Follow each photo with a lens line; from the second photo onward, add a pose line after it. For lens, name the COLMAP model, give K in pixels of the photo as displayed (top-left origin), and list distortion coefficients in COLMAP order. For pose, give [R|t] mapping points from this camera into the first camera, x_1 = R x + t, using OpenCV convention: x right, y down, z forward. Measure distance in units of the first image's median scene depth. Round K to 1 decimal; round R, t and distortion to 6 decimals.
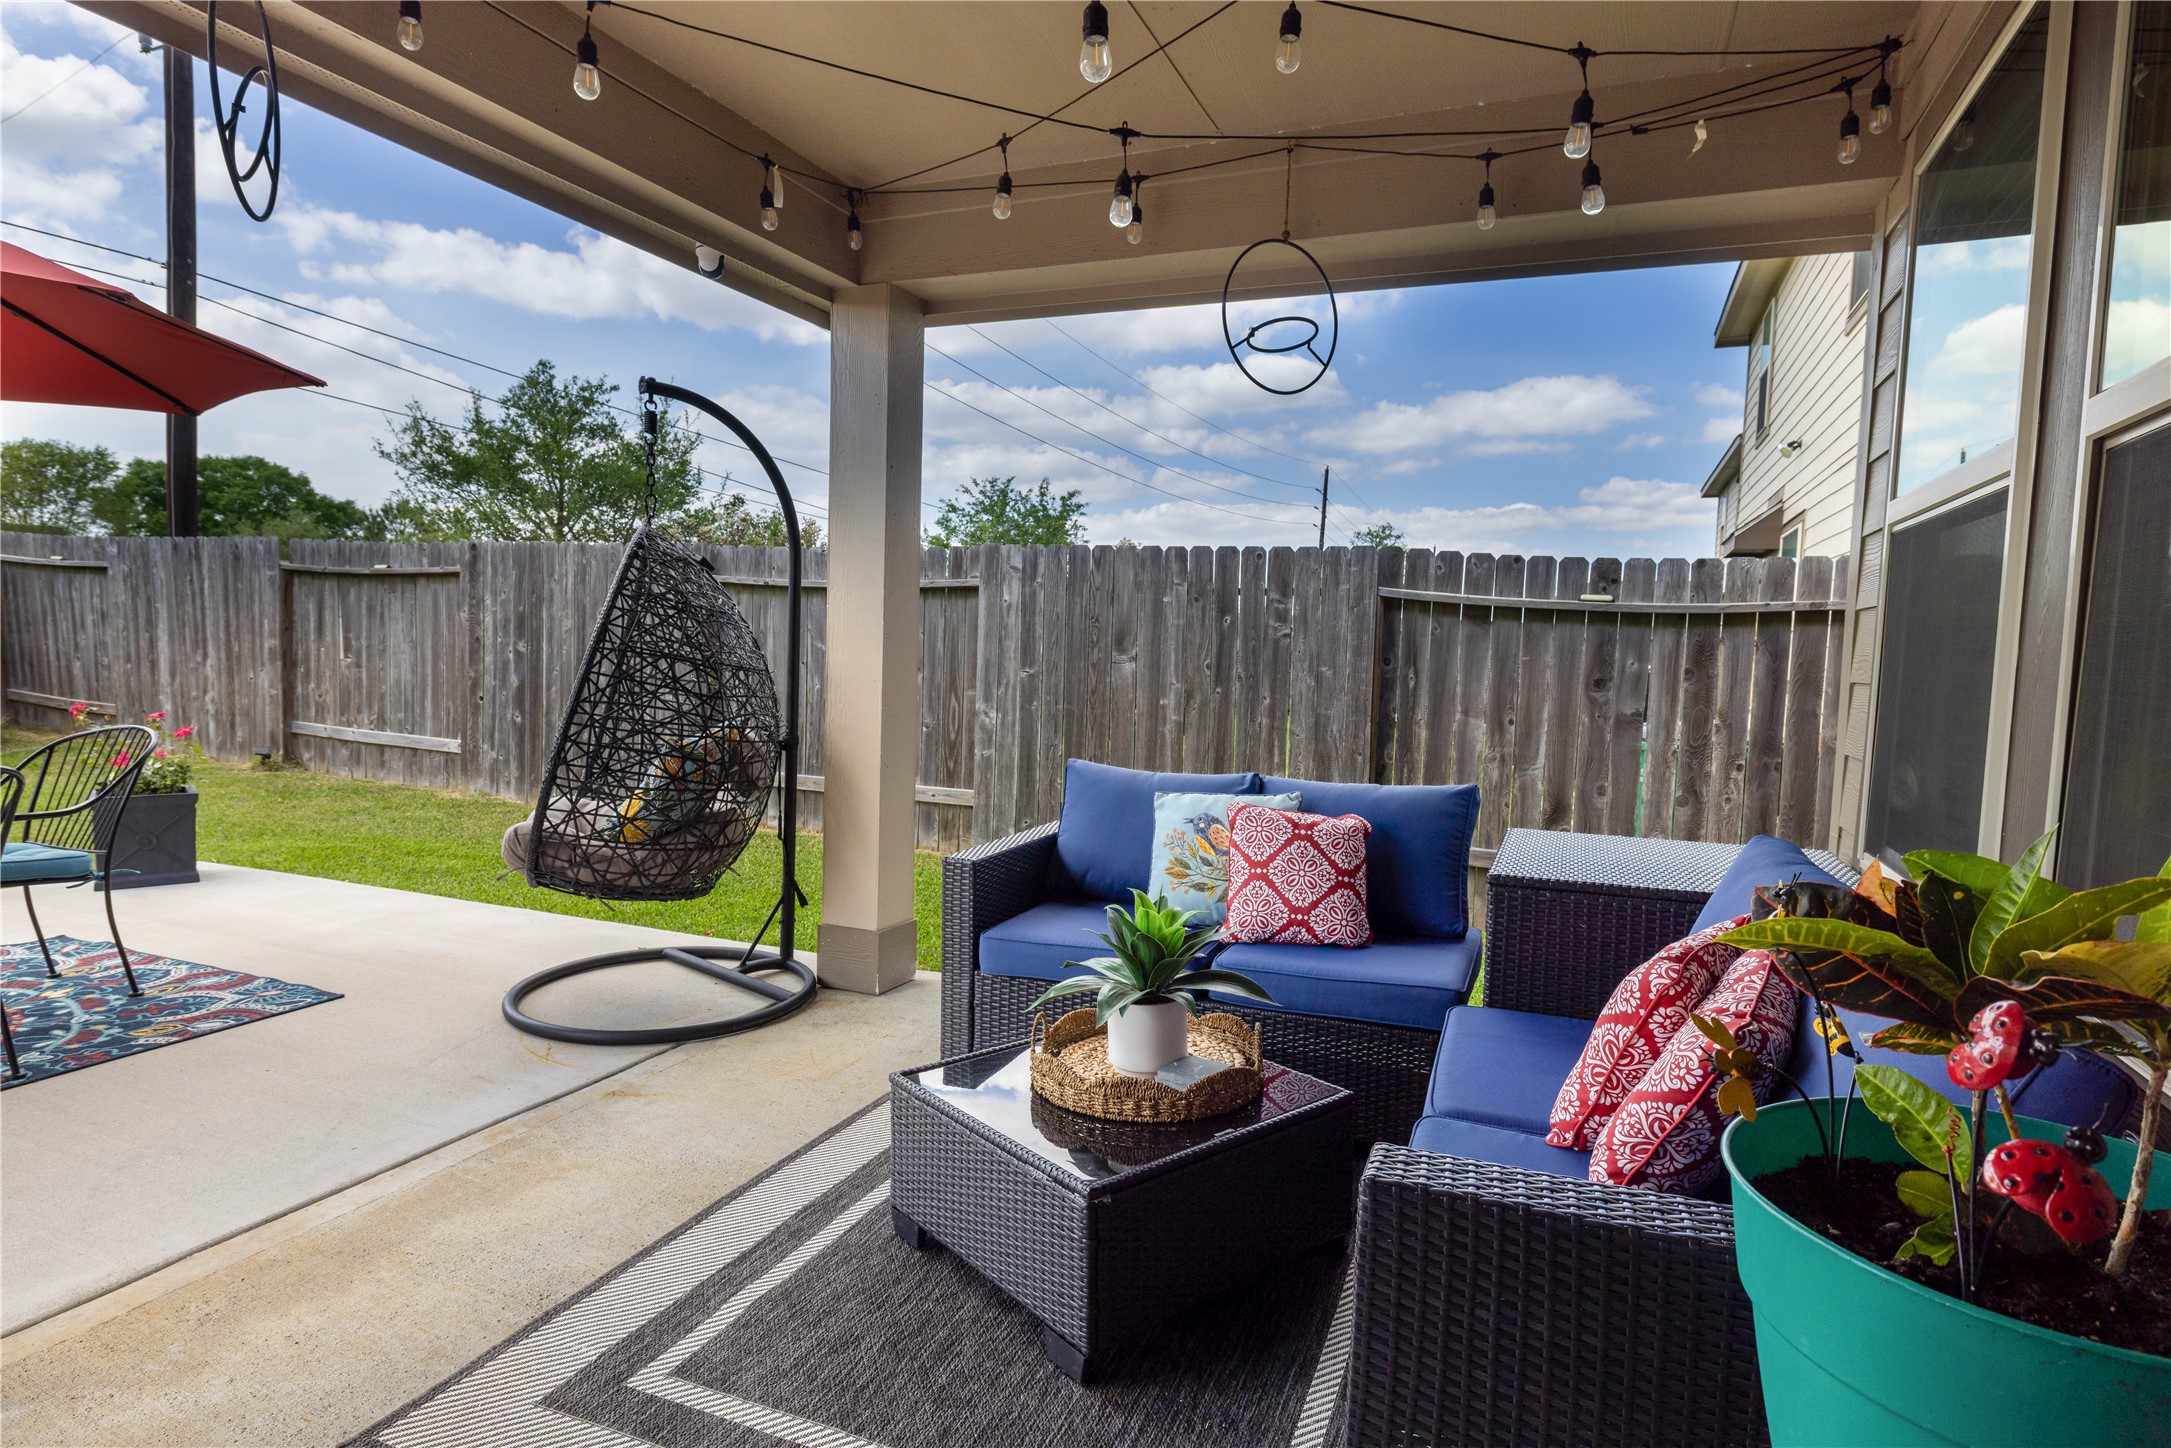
lens RADIAL K [[1171.6, 0, 1087.1], [0, 1171.6, 732.4], [0, 0, 1]] dist [0.003052, -0.001441]
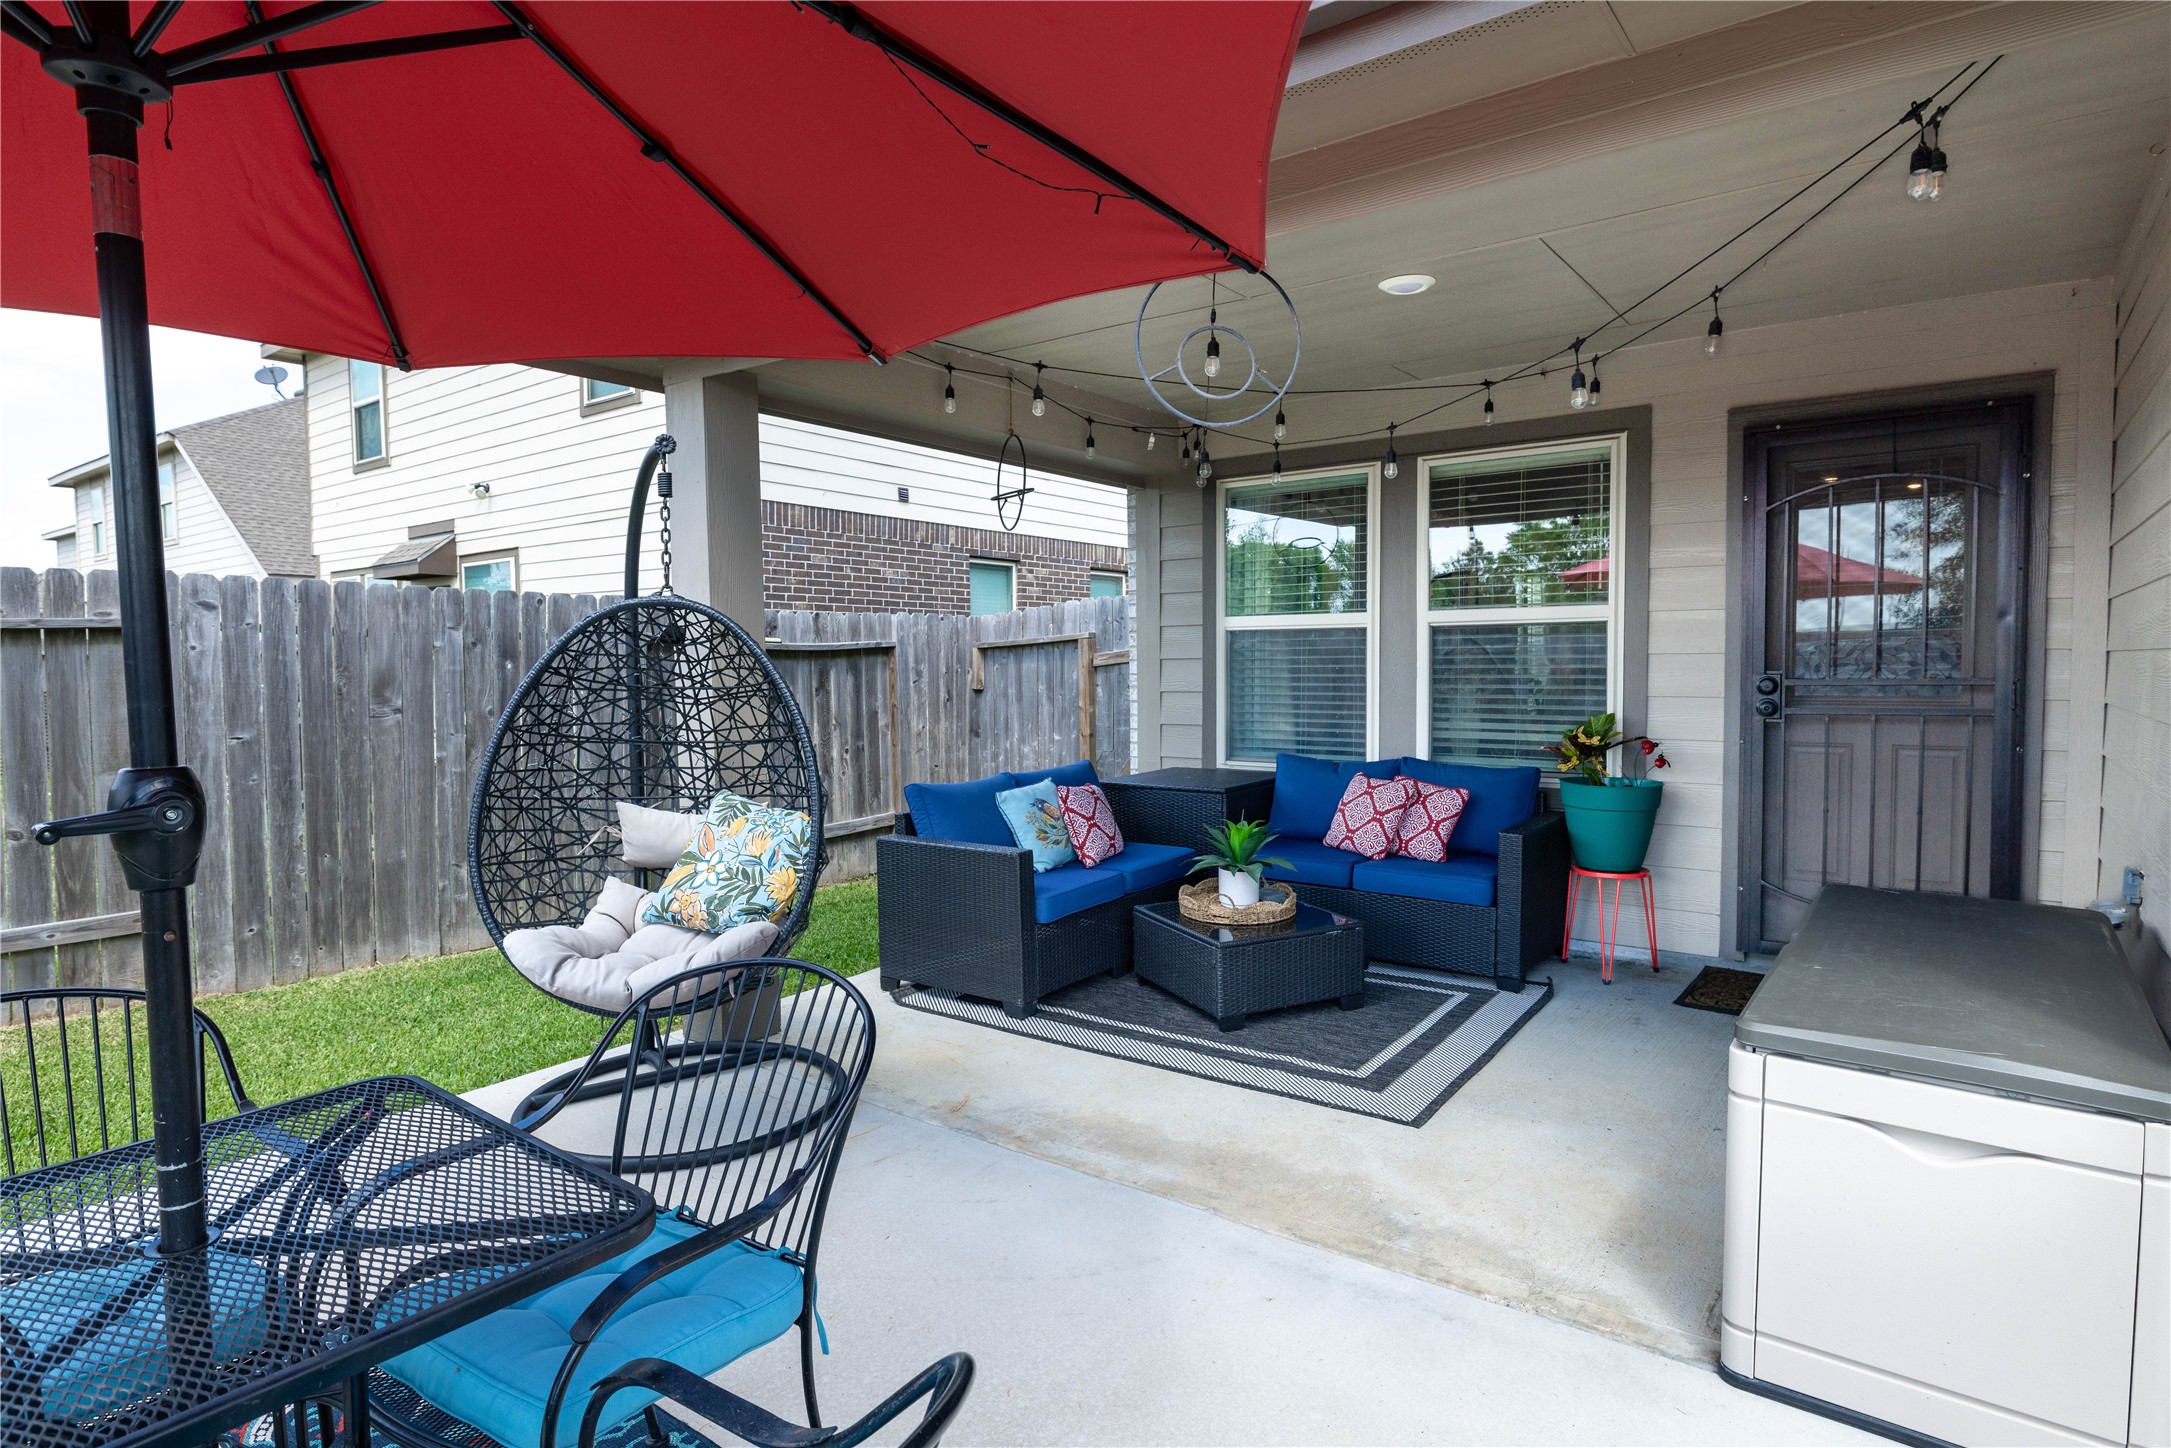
lens RADIAL K [[1171.6, 0, 1098.3], [0, 1171.6, 727.2], [0, 0, 1]] dist [0.003052, -0.001441]
pose [[0.220582, -0.085973, 0.971572, -0.723998], [0.089848, 0.993663, 0.067529, -0.063902], [-0.971221, 0.072398, 0.226909, 0.288483]]
